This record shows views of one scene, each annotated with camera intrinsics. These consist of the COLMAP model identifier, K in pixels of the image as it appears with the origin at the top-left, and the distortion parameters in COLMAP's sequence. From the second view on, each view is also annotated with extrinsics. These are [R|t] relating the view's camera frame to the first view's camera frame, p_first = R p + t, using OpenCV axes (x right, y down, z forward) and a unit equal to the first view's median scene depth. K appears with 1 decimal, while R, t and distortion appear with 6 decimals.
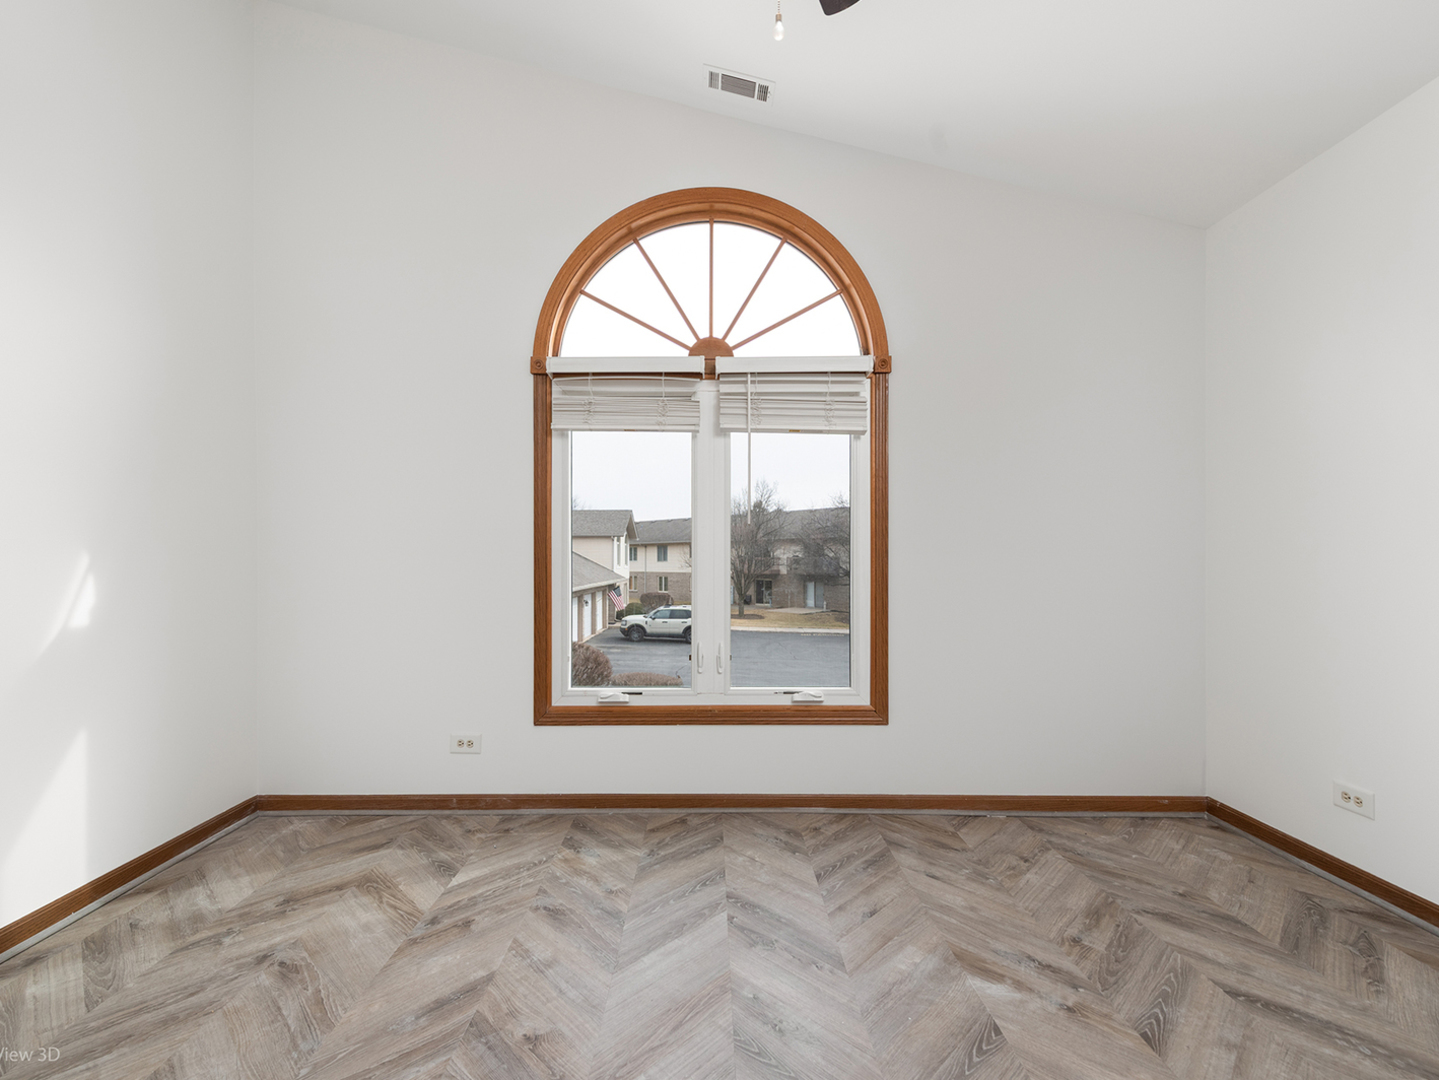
lens RADIAL K [[644.5, 0, 719.5], [0, 644.5, 540.0], [0, 0, 1]] dist [-0.000933, 0.000107]
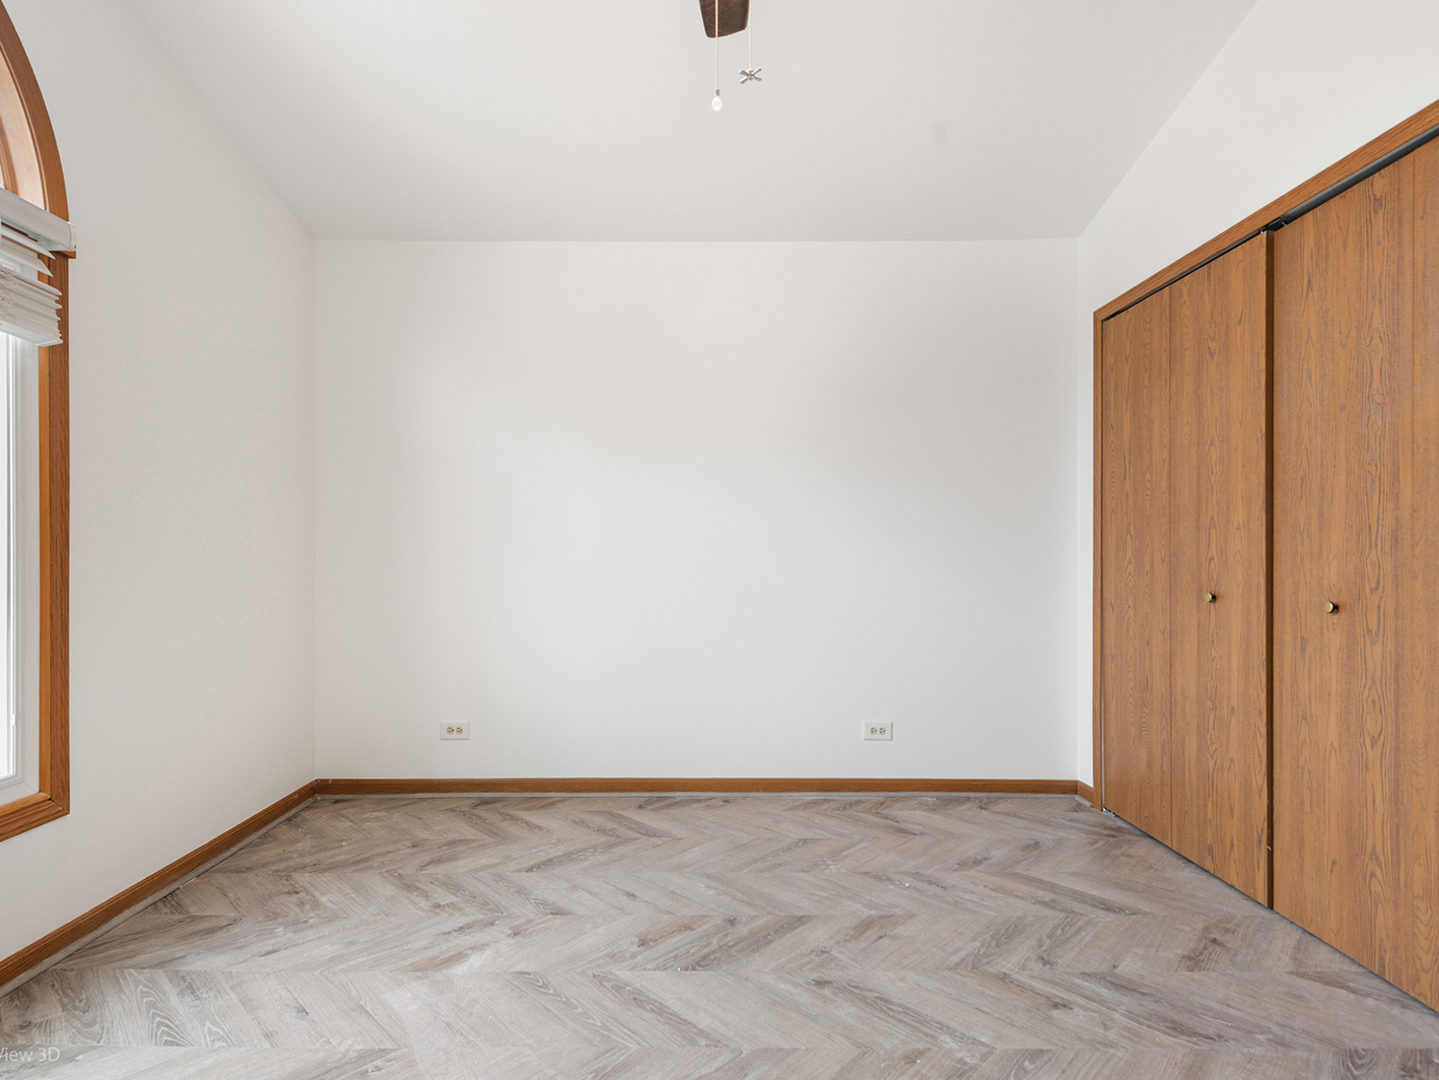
lens RADIAL K [[730.2, 0, 719.5], [0, 730.2, 540.0], [0, 0, 1]] dist [0.000034, -0.000797]
pose [[-0.001098, 0.022229, 0.999752, -0.550327], [-0.032957, 0.999209, -0.022253, 0.015071], [-0.999456, -0.032973, -0.000364, 0.437900]]
